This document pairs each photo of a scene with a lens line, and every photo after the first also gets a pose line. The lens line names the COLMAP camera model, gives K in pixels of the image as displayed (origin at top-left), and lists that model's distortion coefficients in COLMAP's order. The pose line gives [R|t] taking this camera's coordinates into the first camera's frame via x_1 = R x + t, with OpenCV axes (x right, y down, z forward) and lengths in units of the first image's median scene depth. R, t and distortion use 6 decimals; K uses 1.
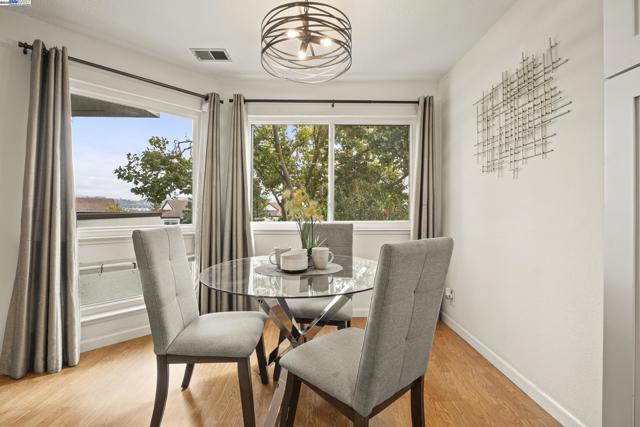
lens RADIAL K [[283.9, 0, 321.1], [0, 283.9, 209.5], [0, 0, 1]] dist [-0.012009, 0.000055]
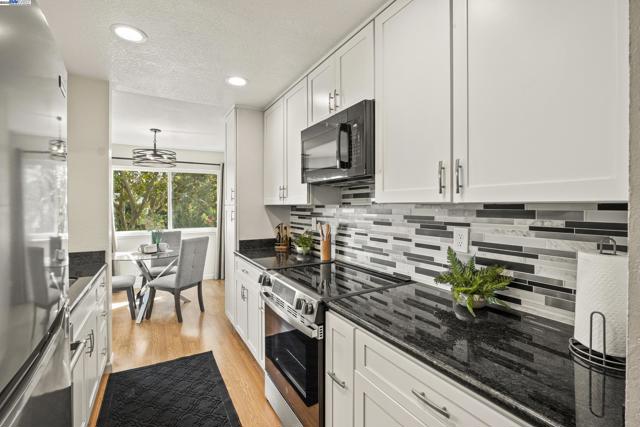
lens RADIAL K [[283.9, 0, 321.1], [0, 283.9, 209.5], [0, 0, 1]] dist [-0.012009, 0.000055]
pose [[0.874123, -0.007332, 0.485649, 0.003394], [-0.000277, 0.999878, 0.015593, -0.153155], [-0.485704, -0.013765, 0.874015, -1.448064]]
